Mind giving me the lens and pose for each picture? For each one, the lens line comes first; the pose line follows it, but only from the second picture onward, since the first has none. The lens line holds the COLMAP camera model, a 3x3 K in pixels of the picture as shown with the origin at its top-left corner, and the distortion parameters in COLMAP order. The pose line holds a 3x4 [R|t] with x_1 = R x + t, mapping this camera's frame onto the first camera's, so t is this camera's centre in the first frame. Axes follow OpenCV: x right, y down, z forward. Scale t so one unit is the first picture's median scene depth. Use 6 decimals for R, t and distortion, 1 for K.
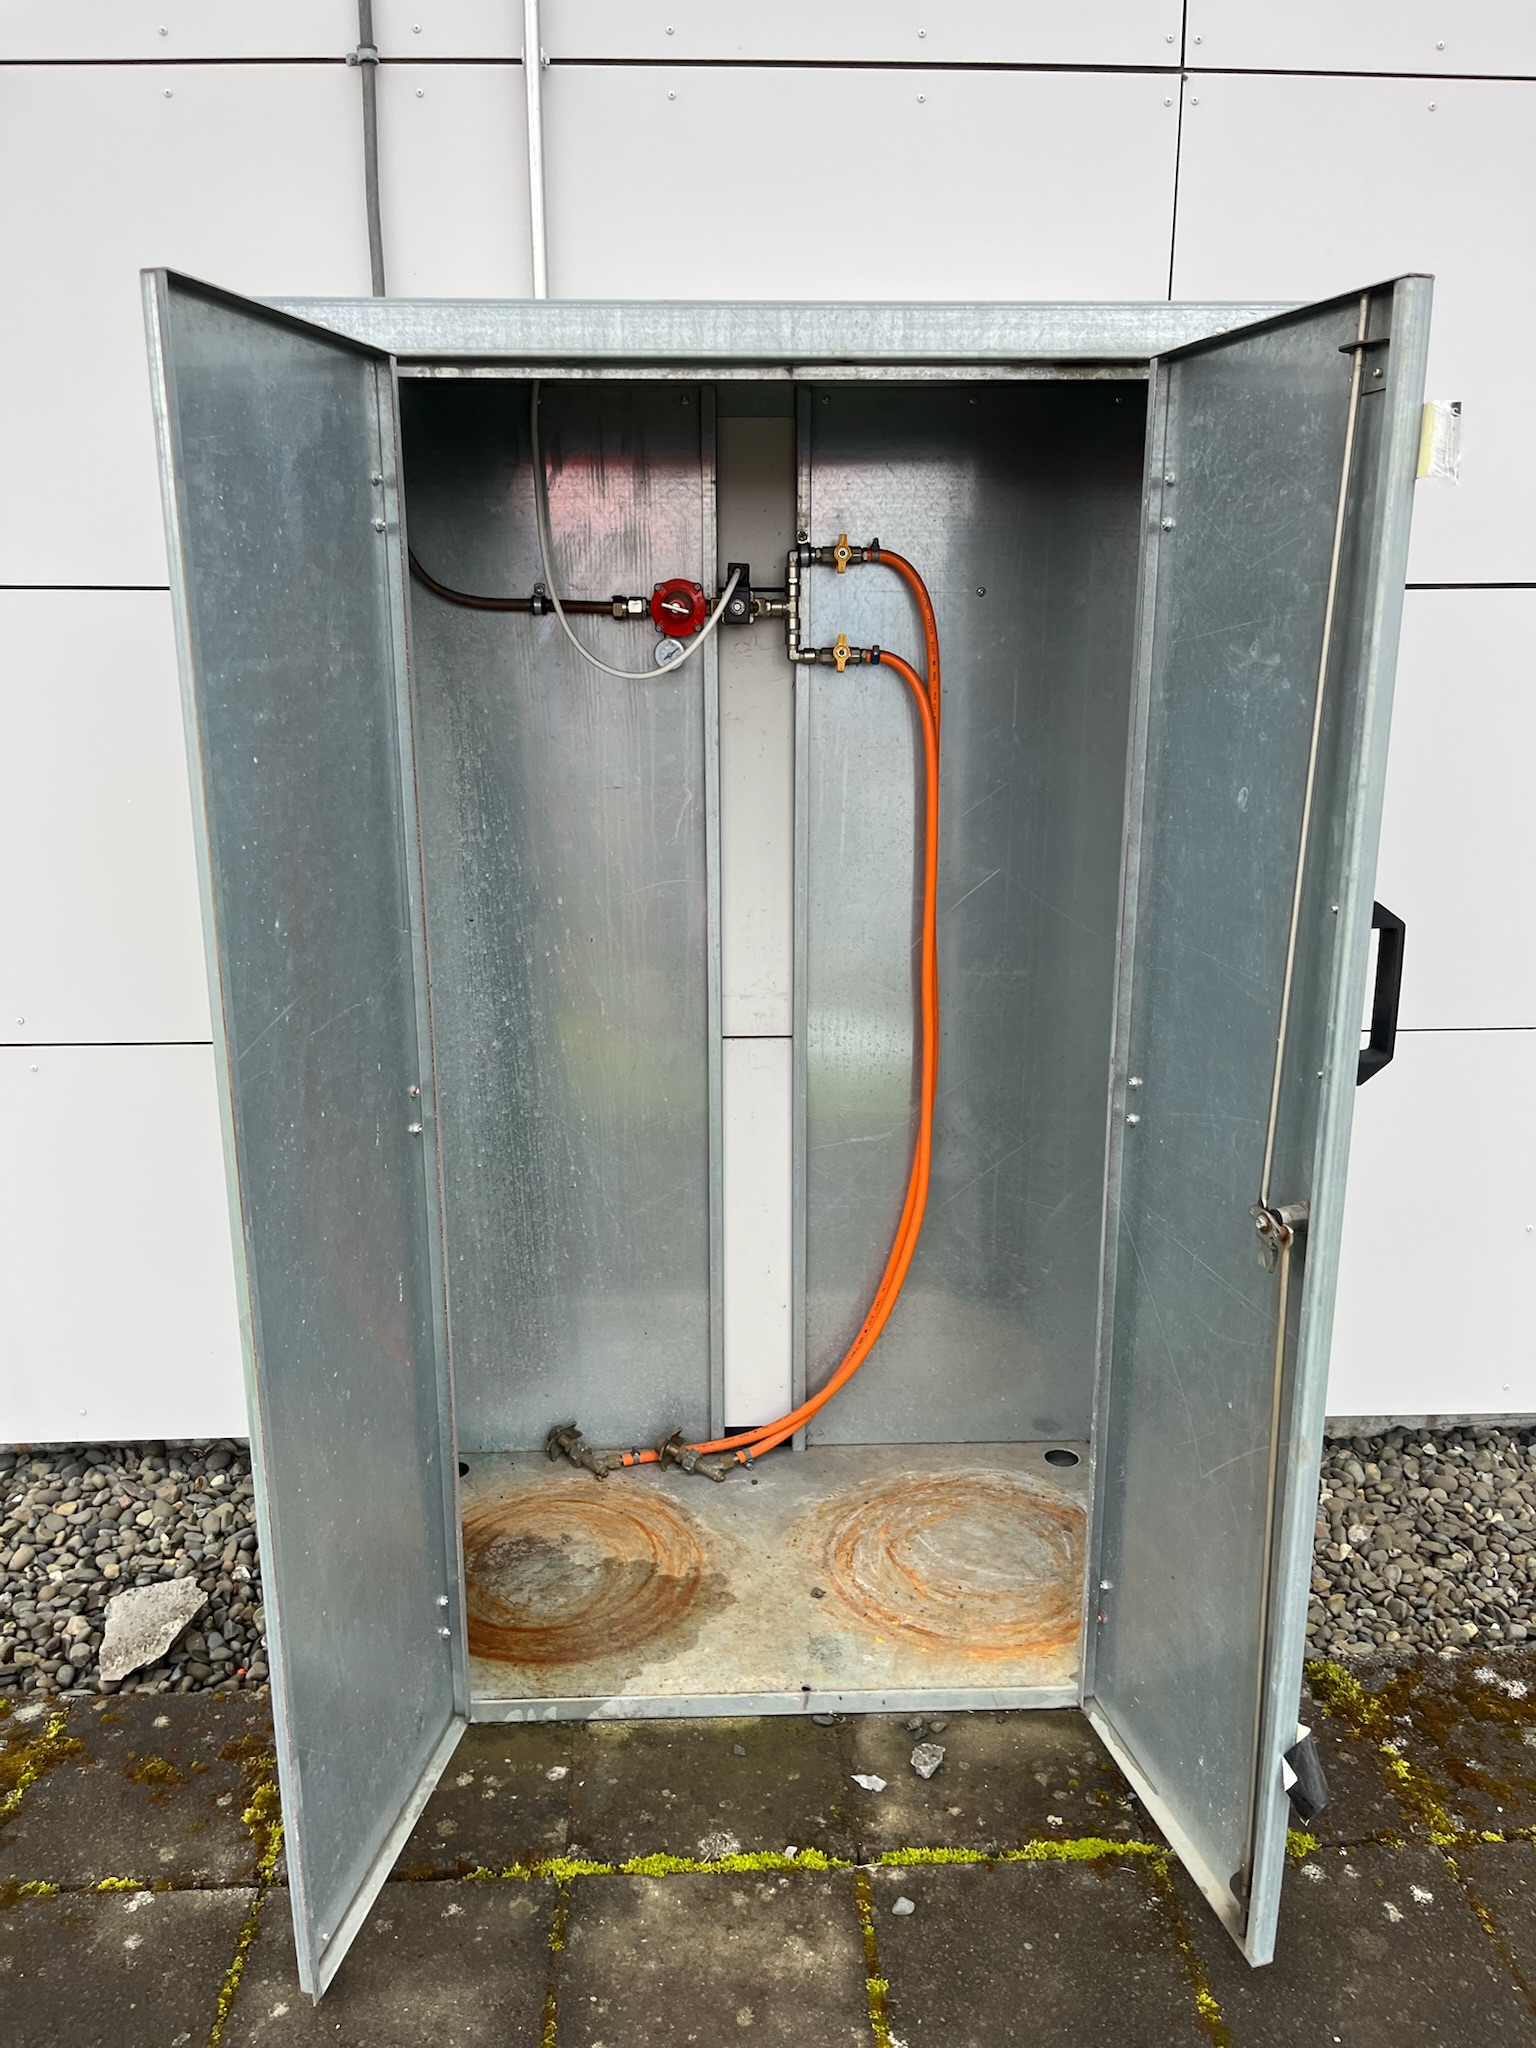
lens RADIAL K [[1514.0, 0, 768.0], [0, 1514.0, 1024.0], [0, 0, 1]] dist [0.110832, -0.161989]
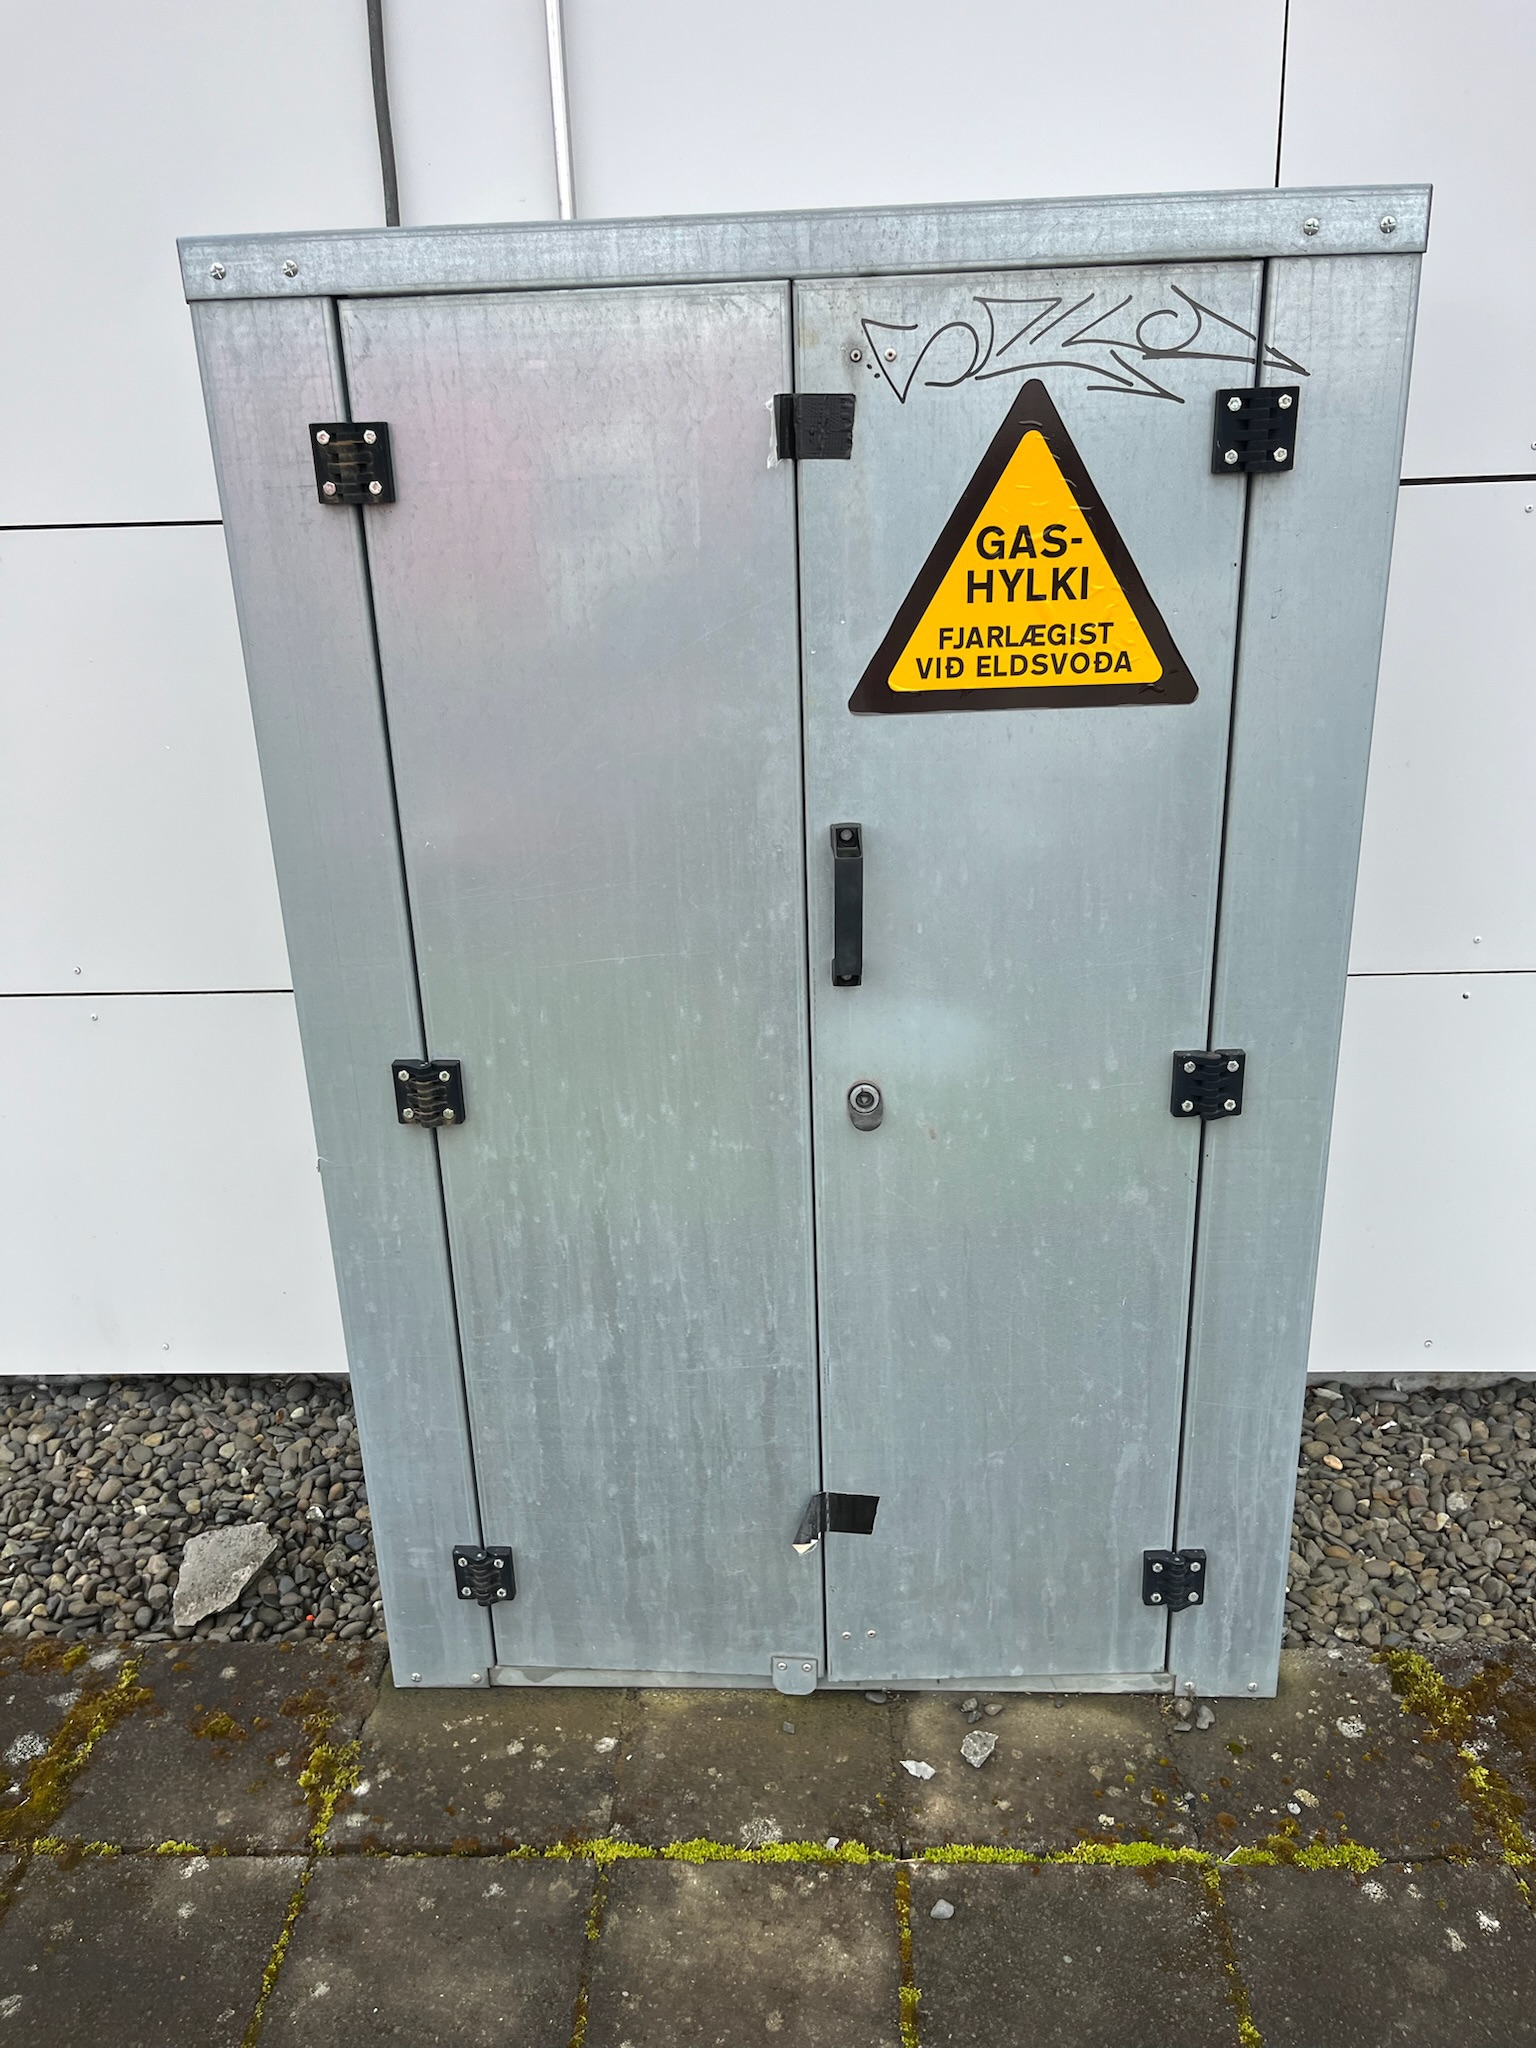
lens RADIAL K [[1519.5, 0, 768.0], [0, 1519.5, 1024.0], [0, 0, 1]] dist [0.090061, -0.135880]
pose [[0.995889, -0.000056, -0.090584, 0.063152], [0.009688, 0.994330, 0.105894, -0.090993], [0.090064, -0.106337, 0.990243, 0.072242]]
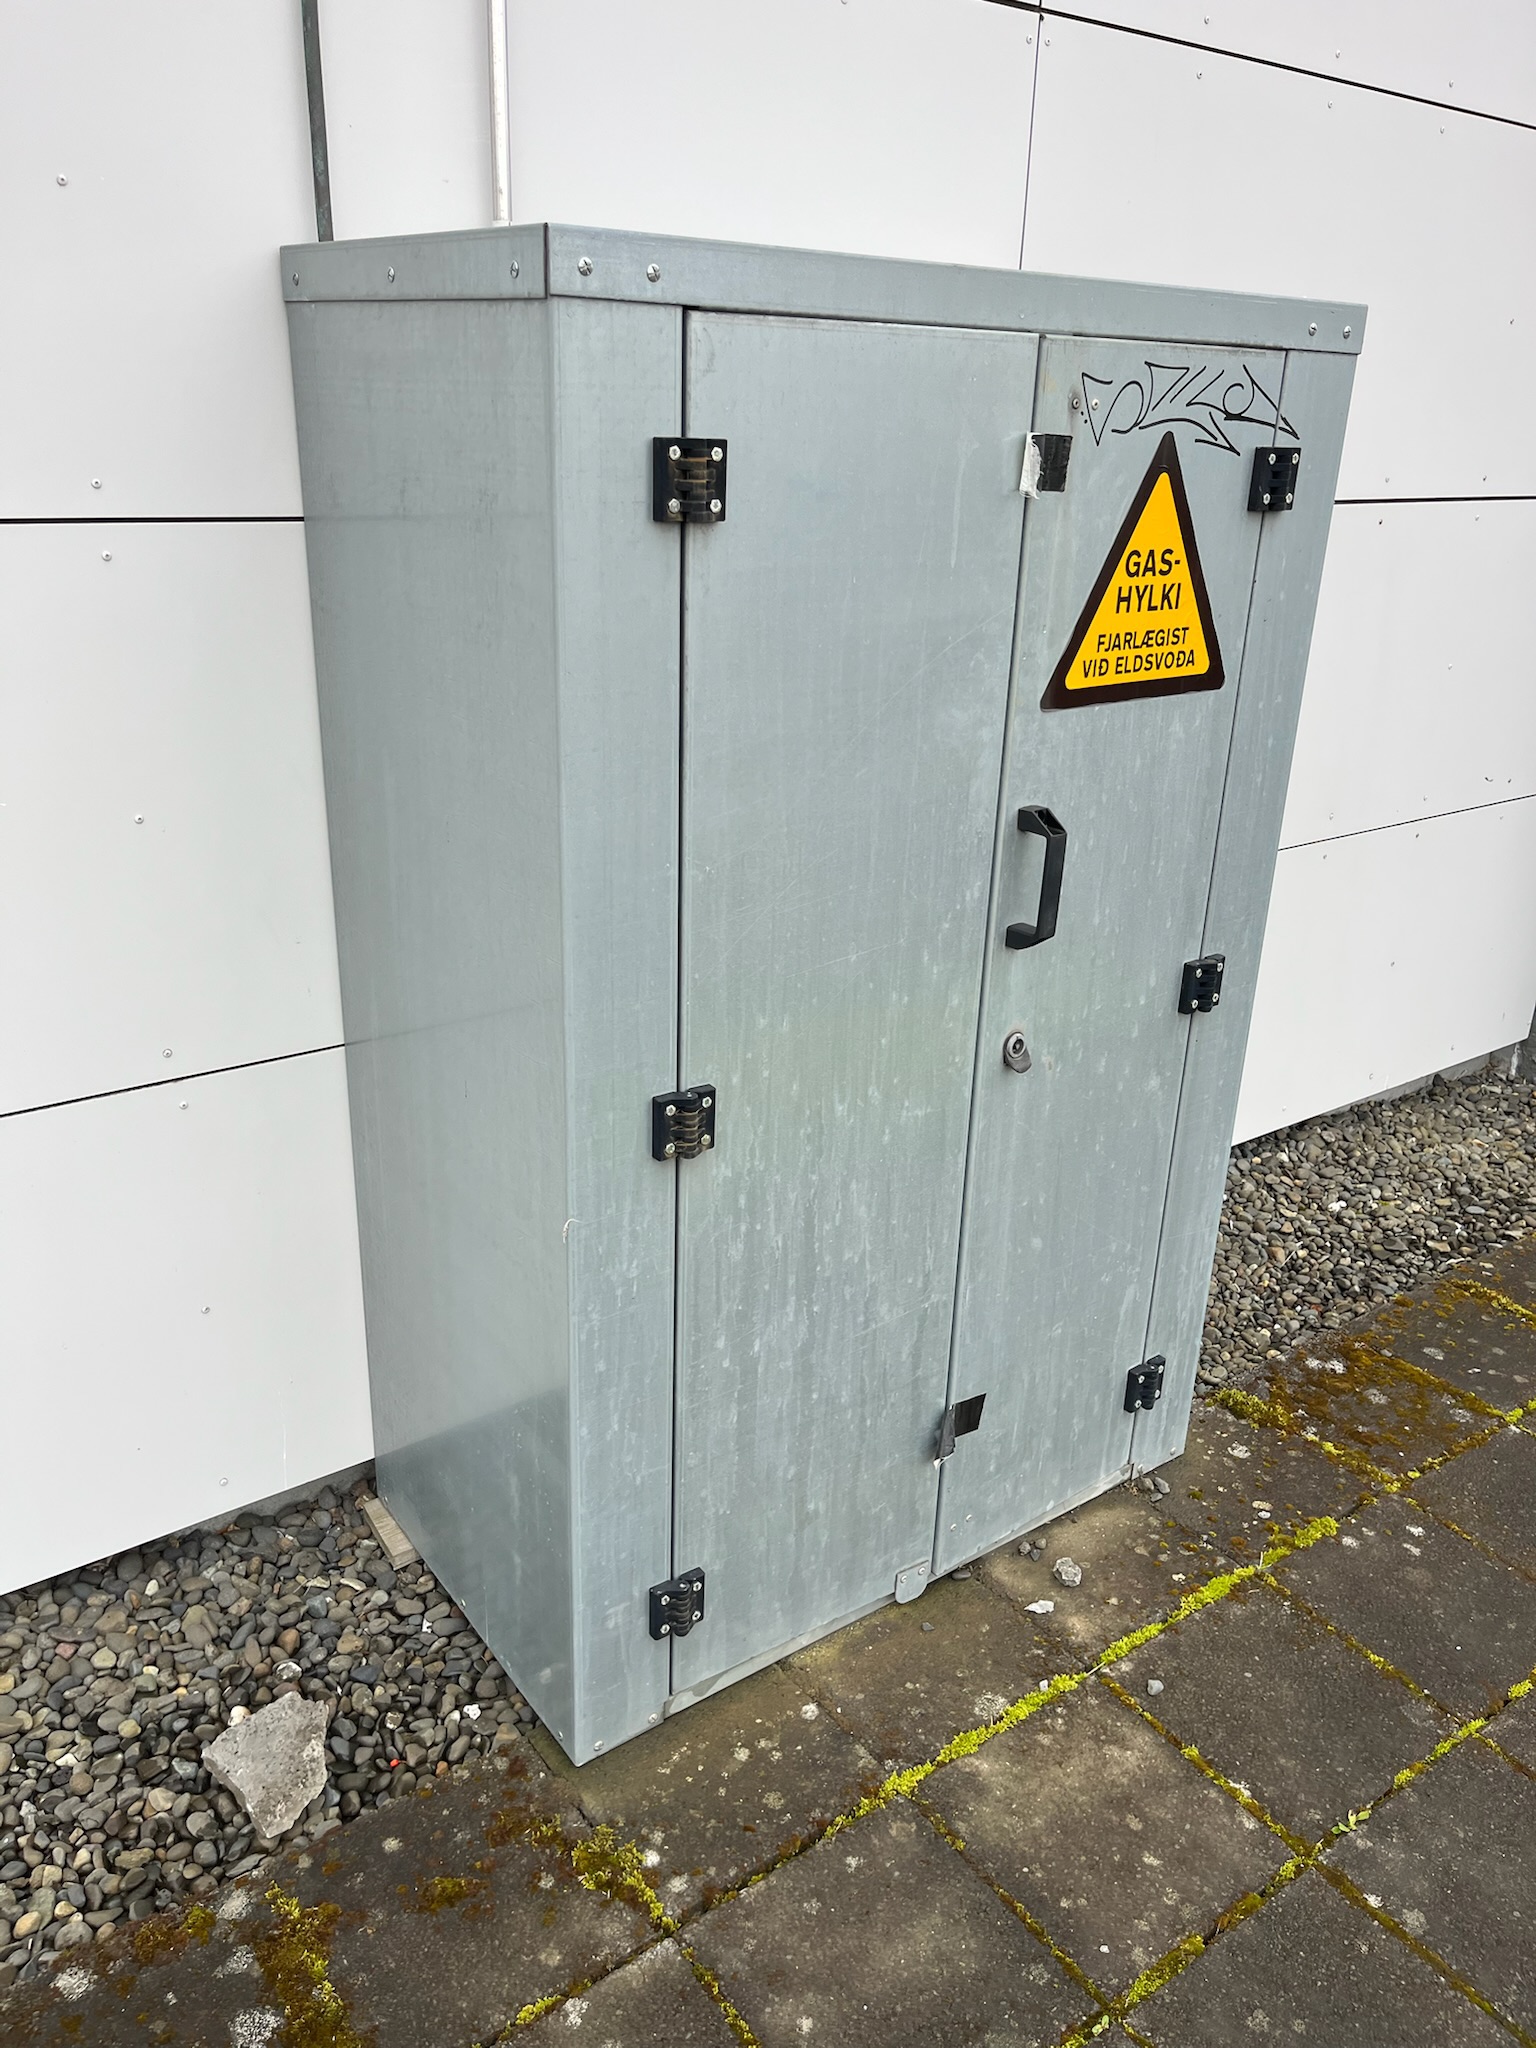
lens RADIAL K [[1520.8, 0, 771.0], [0, 1520.8, 1039.6], [0, 0, 1]] dist [0.084932, -0.126752]
pose [[0.835771, -0.183997, 0.517332, -0.659581], [0.111687, 0.979453, 0.167923, -0.149835], [-0.537600, -0.082565, 0.839148, 0.186362]]
